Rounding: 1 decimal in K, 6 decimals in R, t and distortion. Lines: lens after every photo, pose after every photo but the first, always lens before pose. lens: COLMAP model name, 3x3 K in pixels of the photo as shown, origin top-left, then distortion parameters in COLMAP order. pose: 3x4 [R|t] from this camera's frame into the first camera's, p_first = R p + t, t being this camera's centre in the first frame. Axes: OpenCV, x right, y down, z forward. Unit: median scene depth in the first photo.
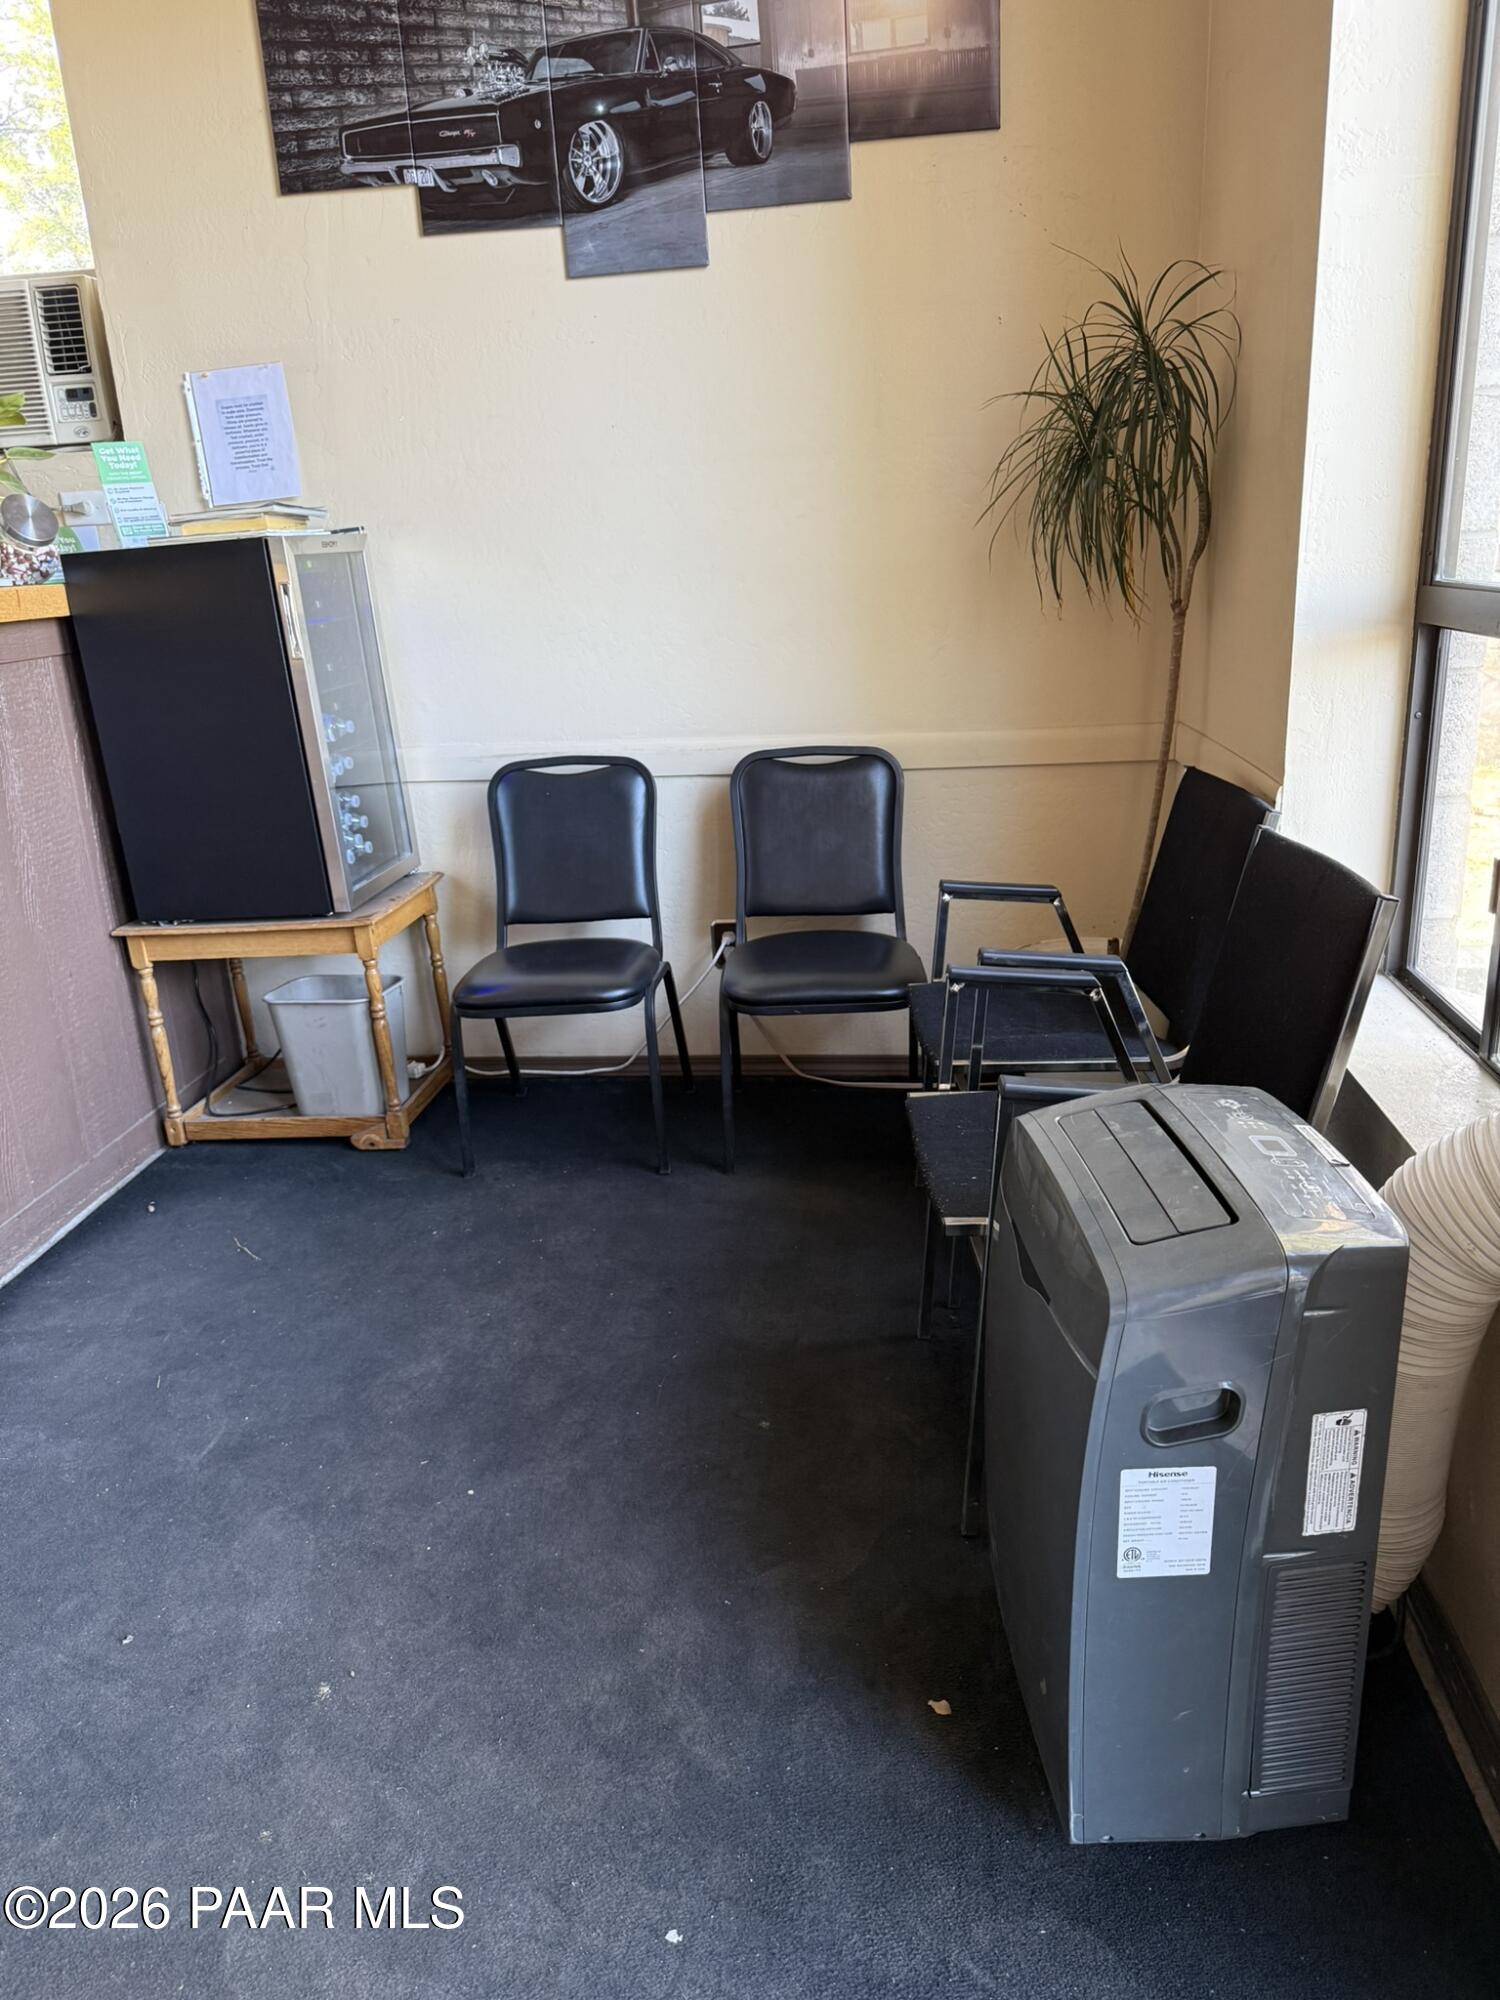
lens RADIAL K [[1411.1, 0, 739.0], [0, 1411.1, 998.5], [0, 0, 1]] dist [0.005793, -0.005488]
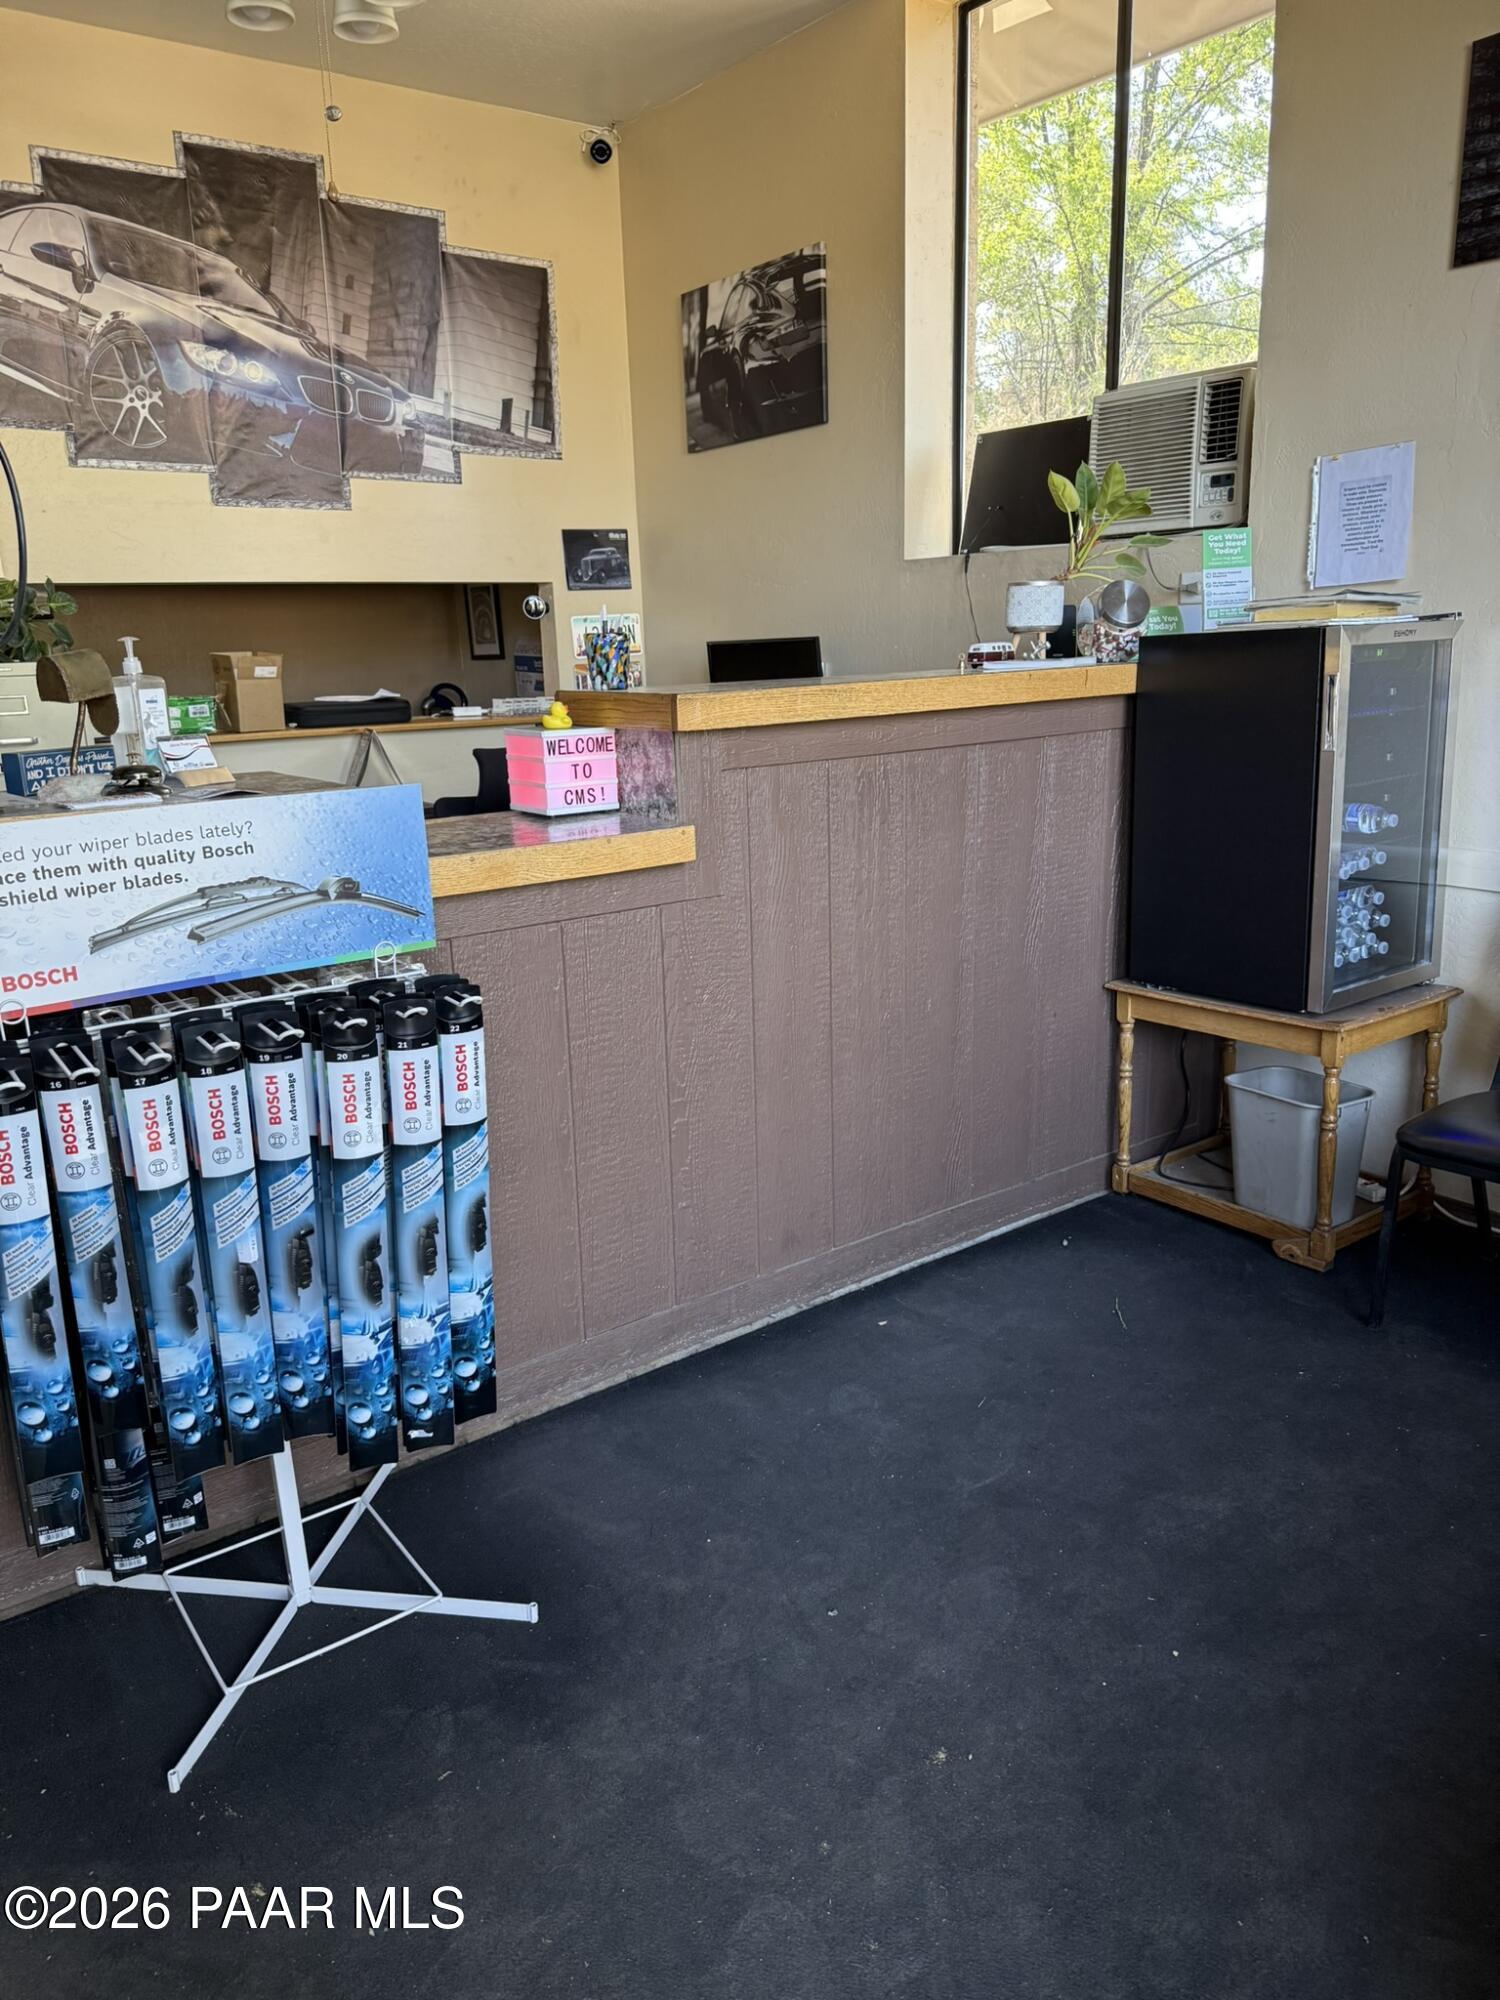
lens RADIAL K [[1392.1, 0, 747.1], [0, 1392.1, 995.2], [0, 0, 1]] dist [0.065680, -0.090609]
pose [[0.688669, 0.210826, -0.693749, 0.108128], [-0.228764, 0.971102, 0.068023, -0.048106], [0.688042, 0.111860, 0.716998, 0.048687]]
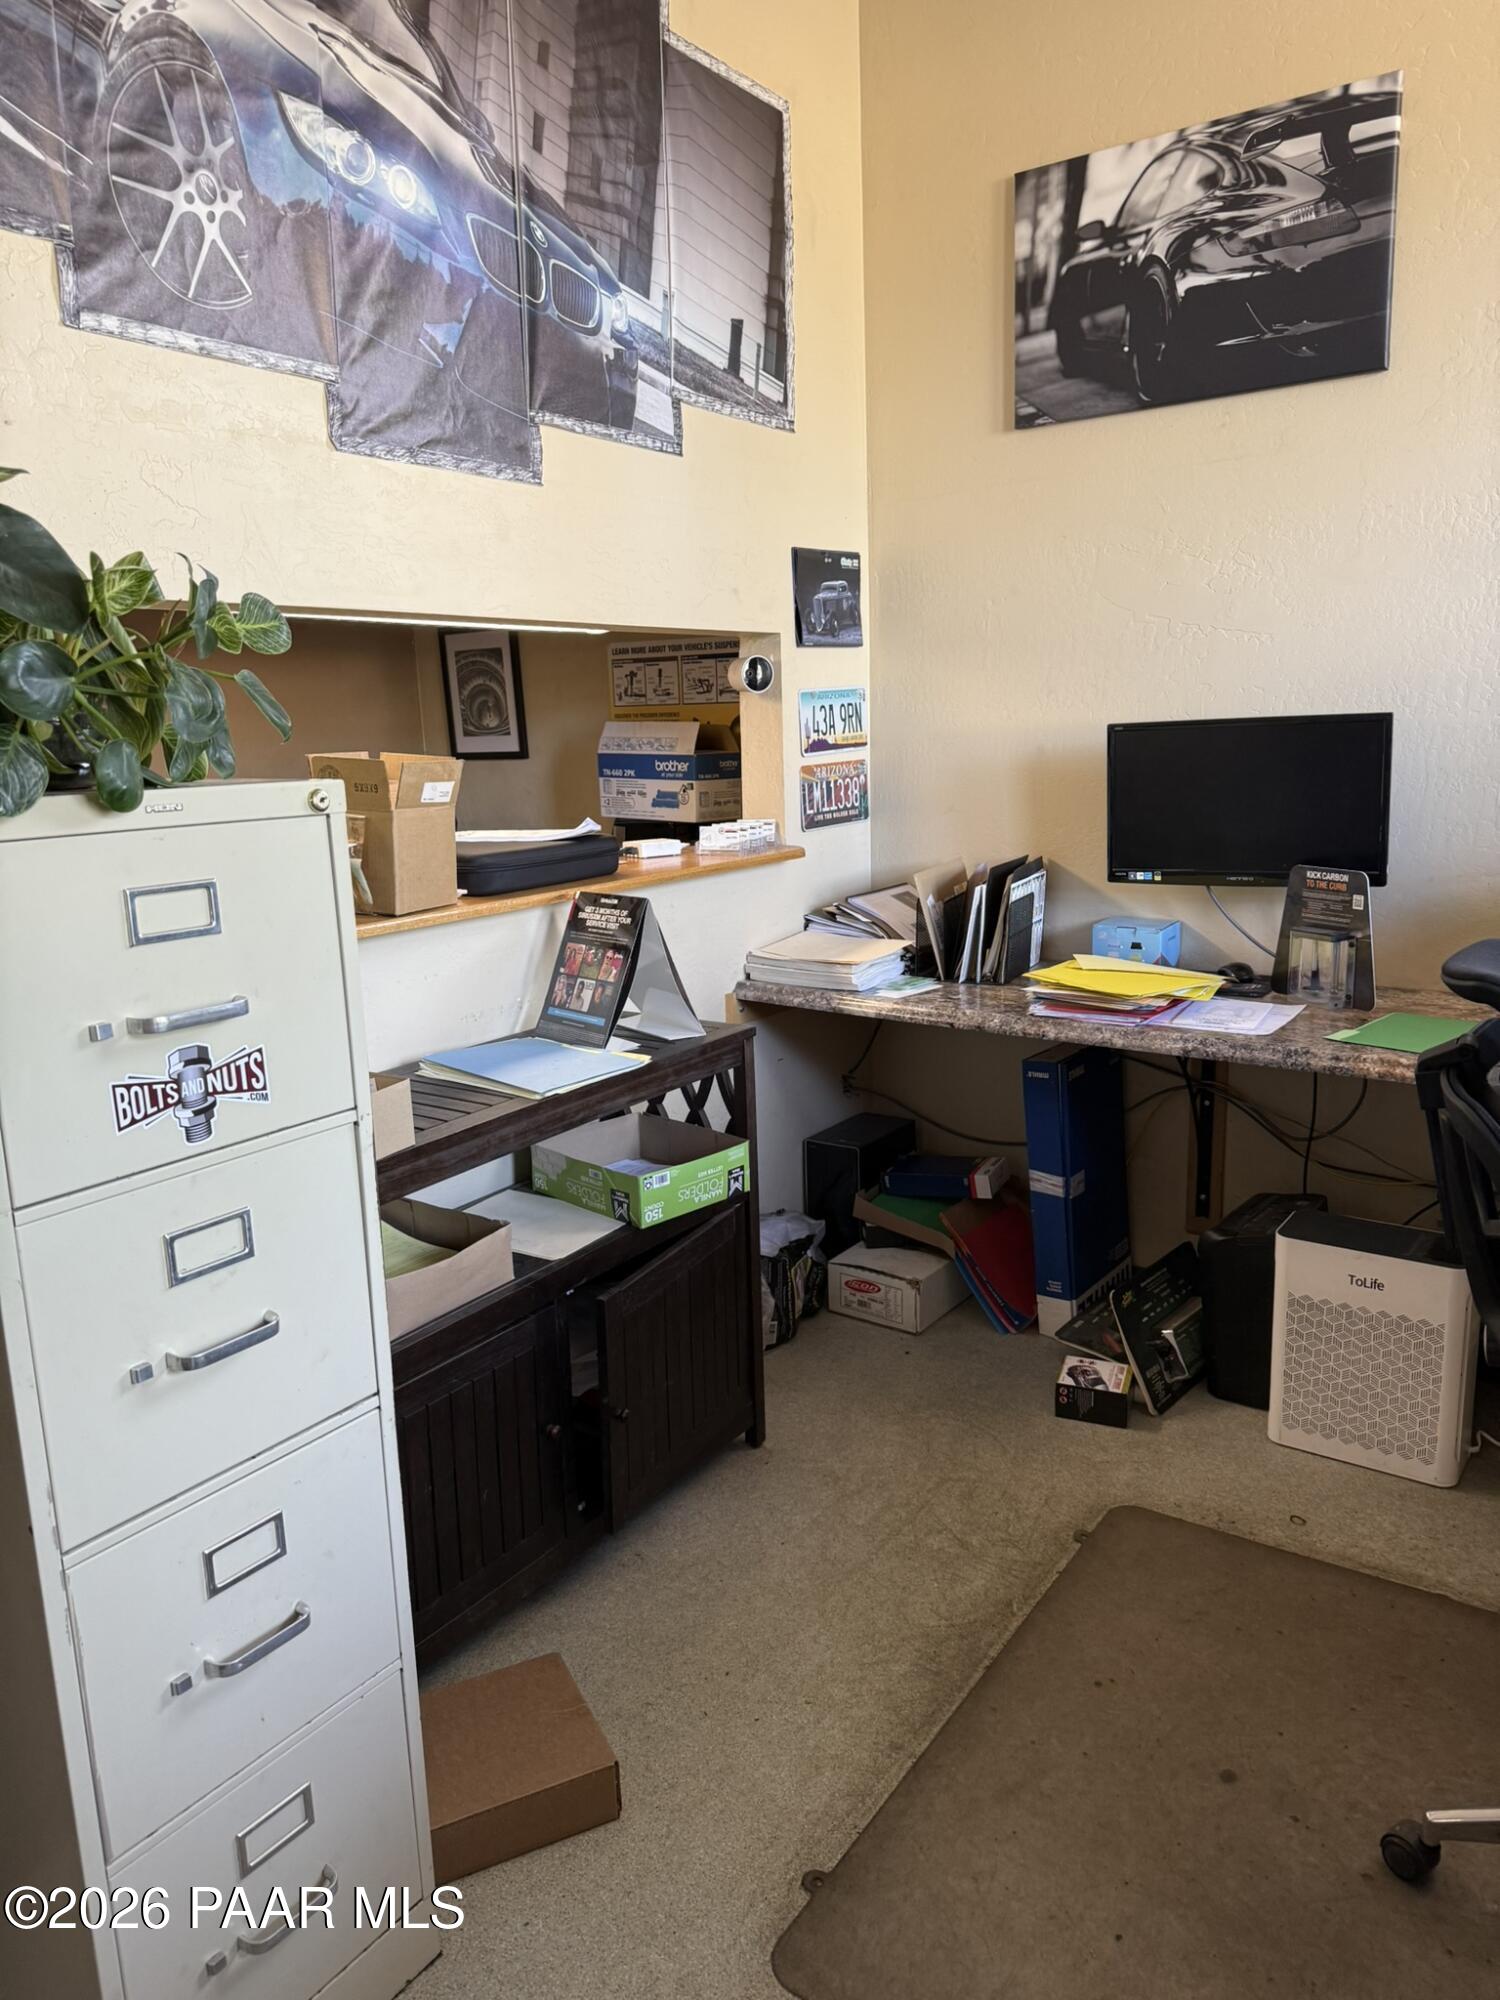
lens RADIAL K [[1440.9, 0, 744.9], [0, 1440.9, 1010.7], [0, 0, 1]] dist [-0.002144, -0.002775]
pose [[0.877611, 0.116745, -0.464940, -0.894861], [-0.160285, 0.985532, -0.055088, -0.036095], [0.451782, 0.122869, 0.883627, 0.161528]]
